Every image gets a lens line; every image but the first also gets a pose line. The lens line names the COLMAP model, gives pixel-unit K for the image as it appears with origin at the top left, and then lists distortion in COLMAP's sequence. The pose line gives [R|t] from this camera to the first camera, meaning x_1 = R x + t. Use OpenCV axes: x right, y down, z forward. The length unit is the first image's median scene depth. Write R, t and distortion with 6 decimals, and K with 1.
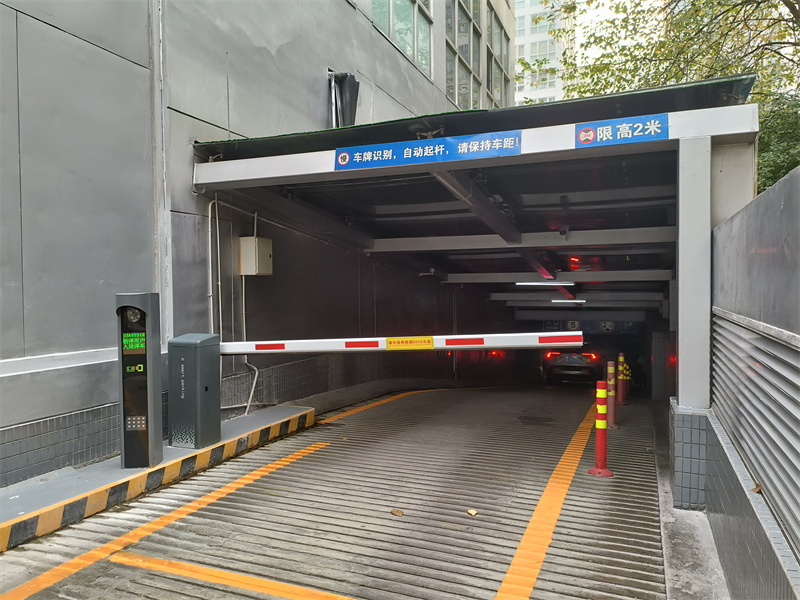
lens RADIAL K [[599.0, 0, 401.7], [0, 599.0, 297.7], [0, 0, 1]] dist [0.054754, -0.035202]
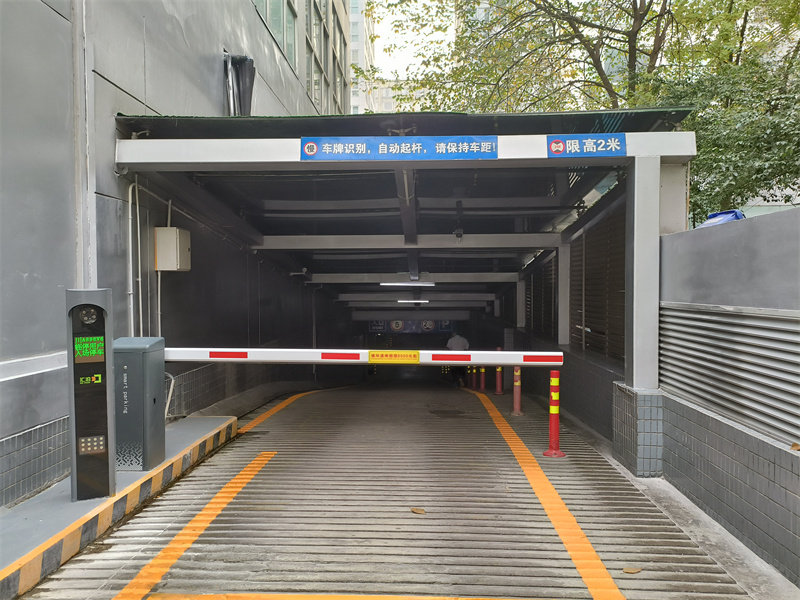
lens RADIAL K [[599.0, 0, 400.6], [0, 599.0, 296.0], [0, 0, 1]] dist [0.054754, -0.035202]
pose [[0.938985, -0.000701, 0.343957, -0.310908], [0.002982, 0.999977, -0.006101, 0.008134], [-0.343945, 0.006755, 0.938966, 0.065408]]
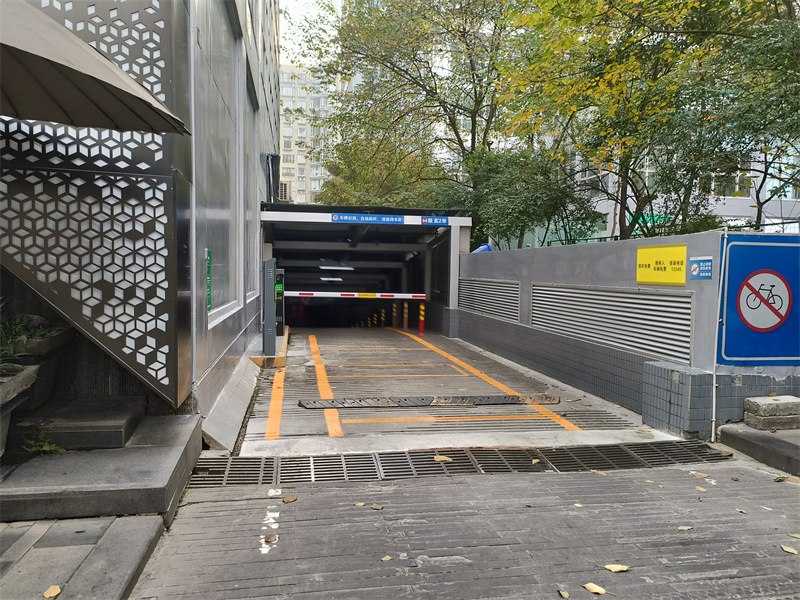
lens RADIAL K [[599.0, 0, 396.1], [0, 599.0, 302.1], [0, 0, 1]] dist [0.054754, -0.035202]
pose [[0.844422, -0.006541, 0.535638, -1.320083], [-0.011915, 0.999449, 0.030989, 0.045752], [-0.535546, -0.032550, 0.843879, -1.362859]]
